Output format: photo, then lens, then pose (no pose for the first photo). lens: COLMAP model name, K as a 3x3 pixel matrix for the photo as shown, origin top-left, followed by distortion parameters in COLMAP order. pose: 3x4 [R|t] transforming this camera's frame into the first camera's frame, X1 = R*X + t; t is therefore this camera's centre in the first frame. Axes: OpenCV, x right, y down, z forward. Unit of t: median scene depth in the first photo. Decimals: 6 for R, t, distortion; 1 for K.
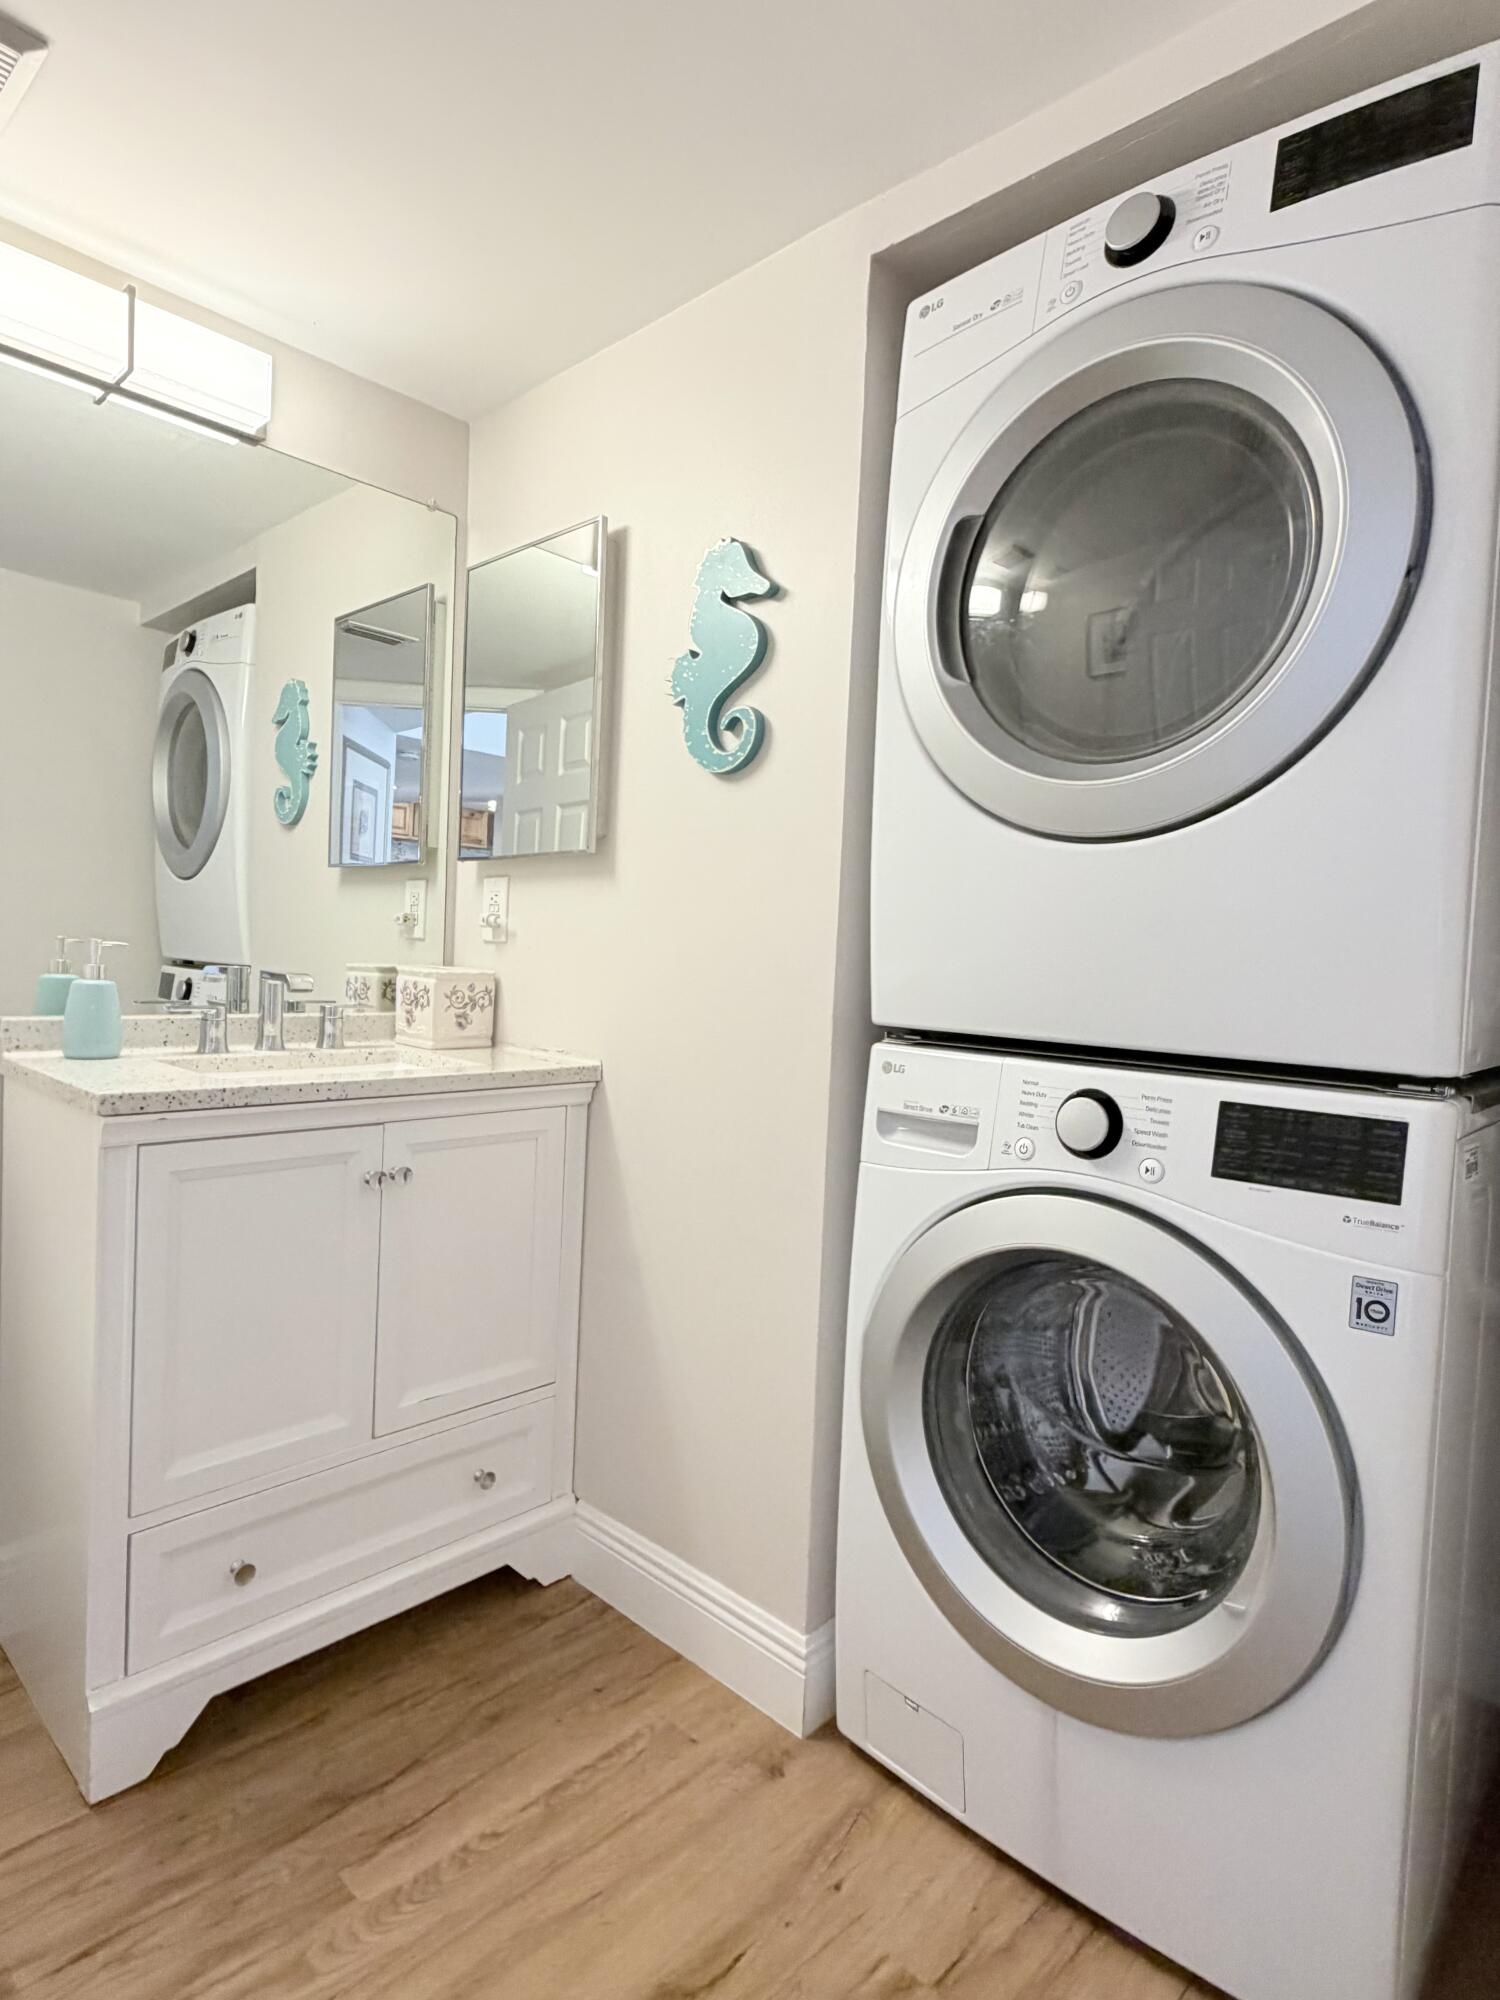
lens RADIAL K [[1085.8, 0, 749.1], [0, 1085.8, 996.8], [0, 0, 1]] dist [-0.003802, -0.000159]
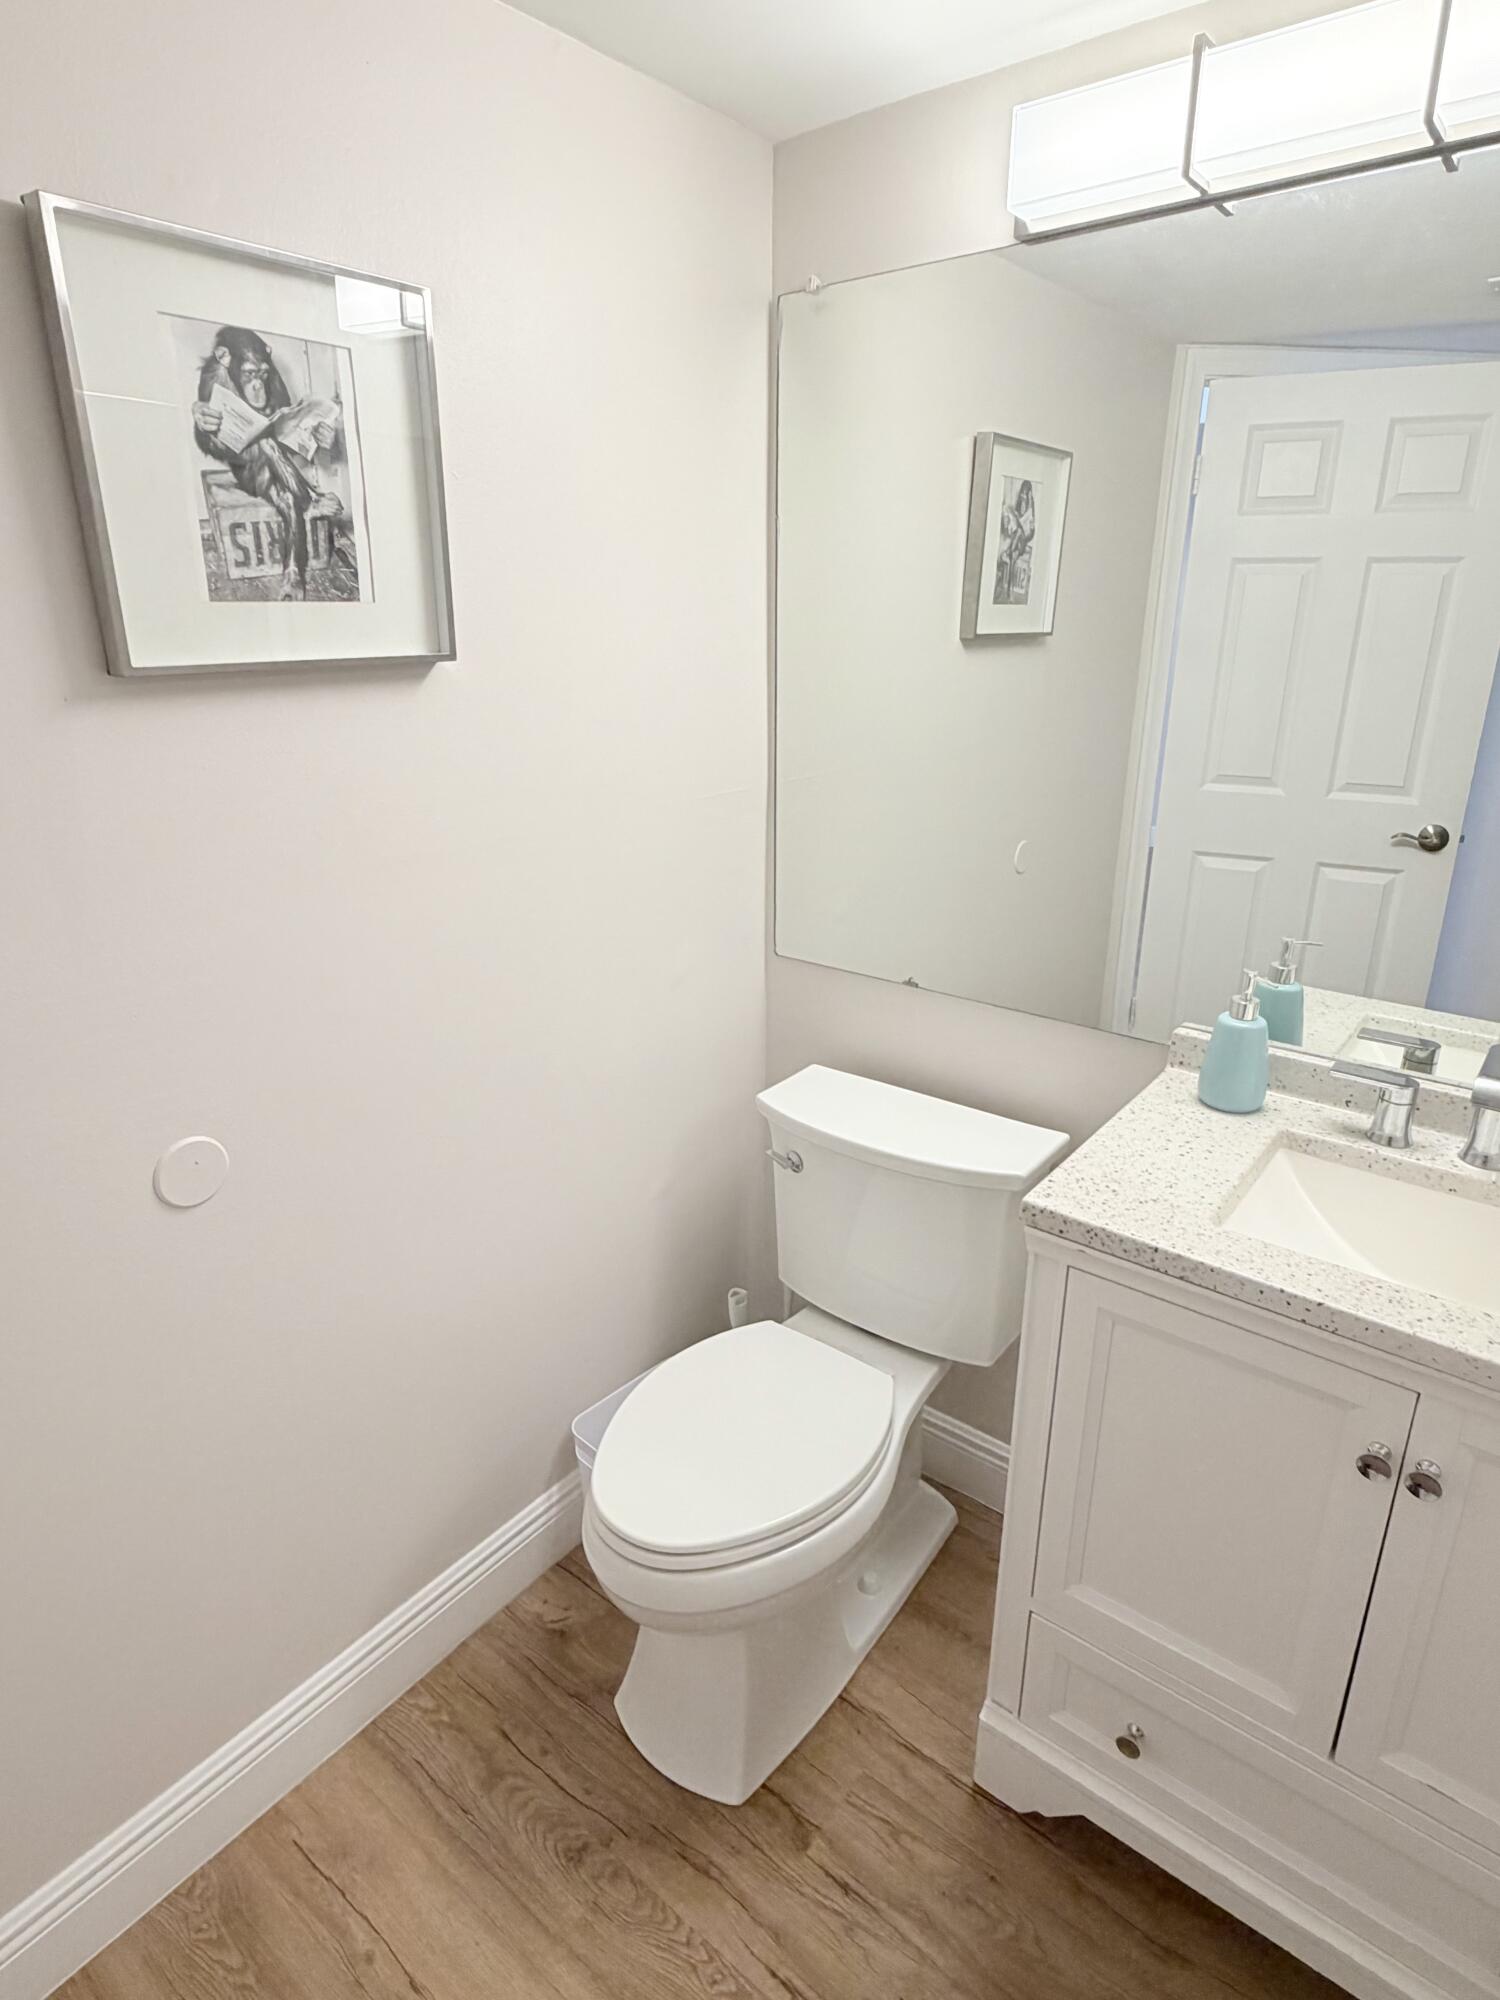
lens RADIAL K [[1085.8, 0, 750.4], [0, 1085.8, 1001.8], [0, 0, 1]] dist [-0.003802, -0.000159]
pose [[0.085081, 0.287381, -0.954030, 0.177856], [-0.040771, 0.957704, 0.284851, -0.294699], [0.995539, 0.014661, 0.093200, 0.651276]]
